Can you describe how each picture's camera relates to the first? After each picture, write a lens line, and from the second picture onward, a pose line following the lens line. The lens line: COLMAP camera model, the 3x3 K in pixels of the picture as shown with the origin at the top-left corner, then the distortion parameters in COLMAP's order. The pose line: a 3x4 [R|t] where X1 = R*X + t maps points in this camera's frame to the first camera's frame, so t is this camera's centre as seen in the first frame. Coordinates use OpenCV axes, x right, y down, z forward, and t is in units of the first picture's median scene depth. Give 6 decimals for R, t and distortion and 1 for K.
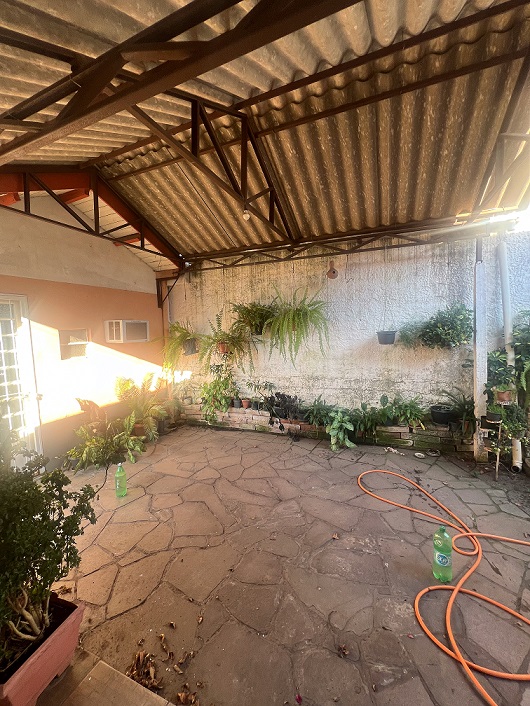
lens RADIAL K [[284.4, 0, 268.7], [0, 284.4, 354.7], [0, 0, 1]] dist [-0.001386, 0.000294]
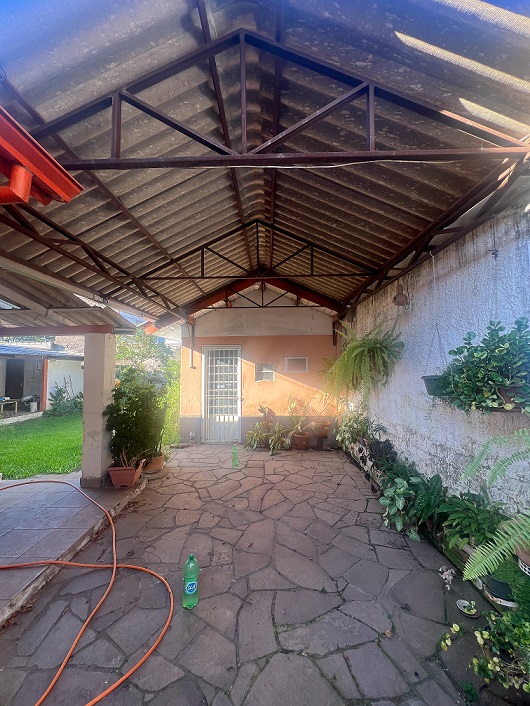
lens RADIAL K [[284.4, 0, 267.8], [0, 284.4, 353.4], [0, 0, 1]] dist [-0.001386, 0.000294]
pose [[0.380447, -0.013320, -0.924707, 0.855555], [-0.083147, 0.995354, -0.048546, -0.065986], [0.921057, 0.095356, 0.377572, 0.381020]]
